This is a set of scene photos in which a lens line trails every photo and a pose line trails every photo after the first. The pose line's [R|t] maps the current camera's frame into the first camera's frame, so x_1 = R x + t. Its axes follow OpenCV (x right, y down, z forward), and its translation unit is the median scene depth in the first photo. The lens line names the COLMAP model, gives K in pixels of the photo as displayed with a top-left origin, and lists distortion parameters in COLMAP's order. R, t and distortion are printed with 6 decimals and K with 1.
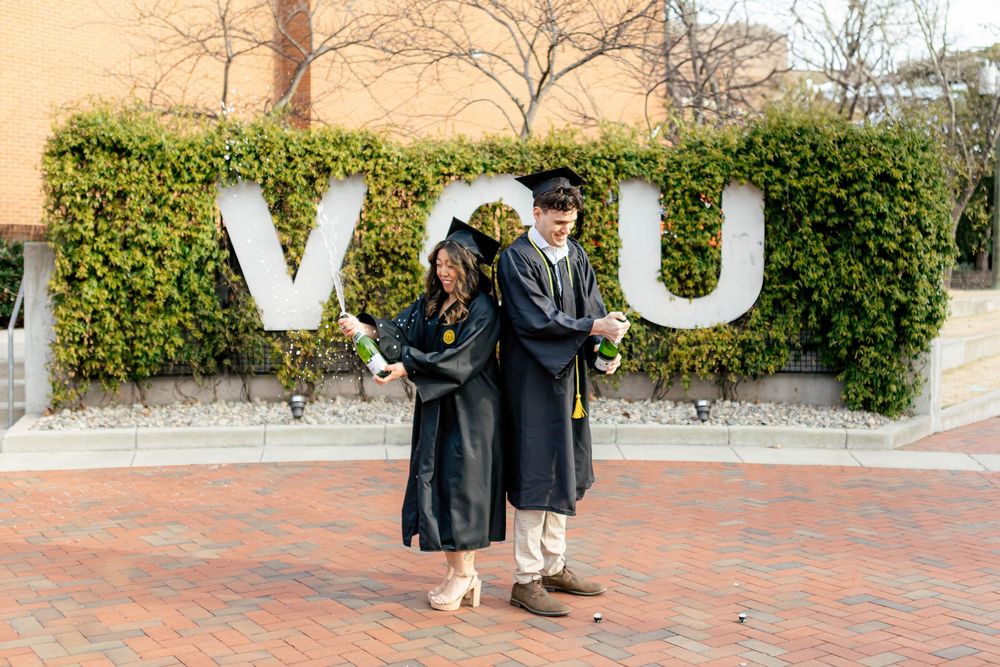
lens RADIAL K [[1009.5, 0, 500.7], [0, 1009.5, 334.3], [0, 0, 1]] dist [0.000155, 0.000000]
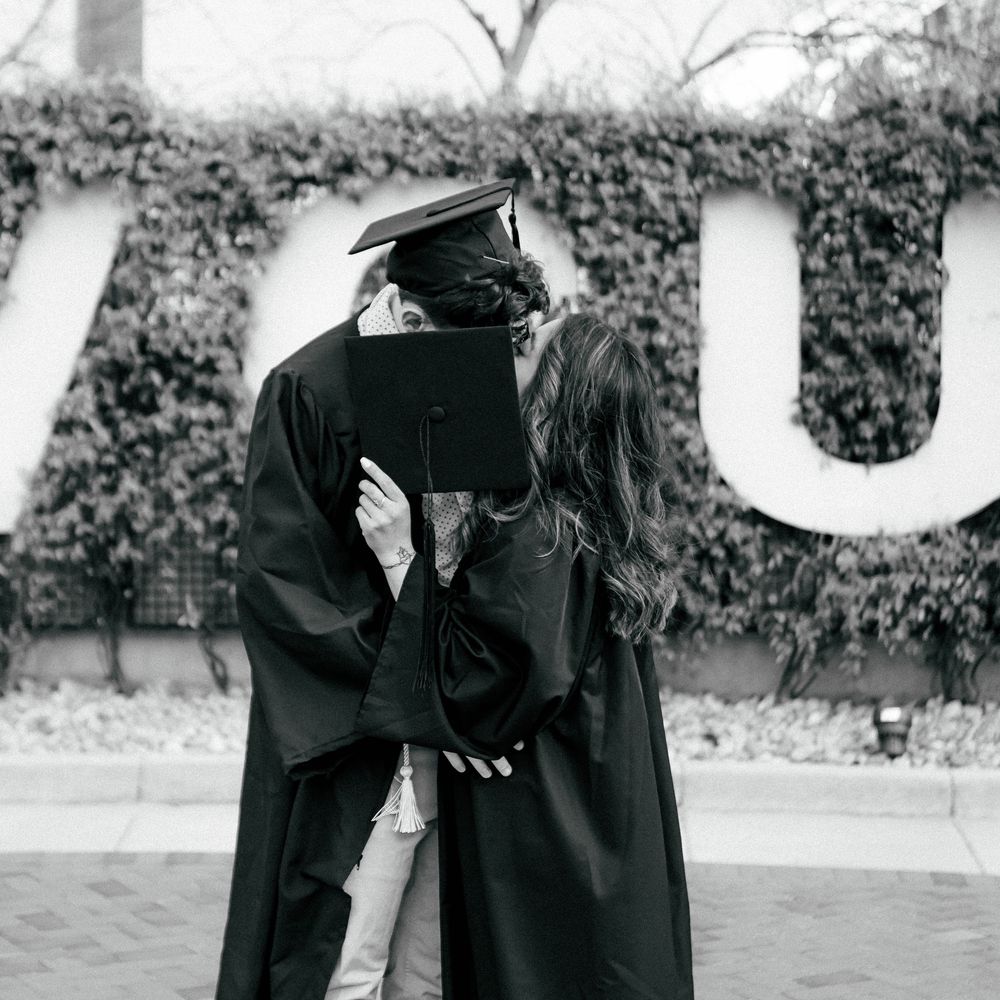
lens RADIAL K [[1666.0, 0, 499.4], [0, 1666.0, 498.0], [0, 0, 1]] dist [-0.023239, 0.000000]
pose [[0.997471, 0.005478, -0.070865, 0.083262], [-0.005640, 0.999982, -0.002087, -0.019321], [0.070852, 0.002482, 0.997484, 0.287155]]
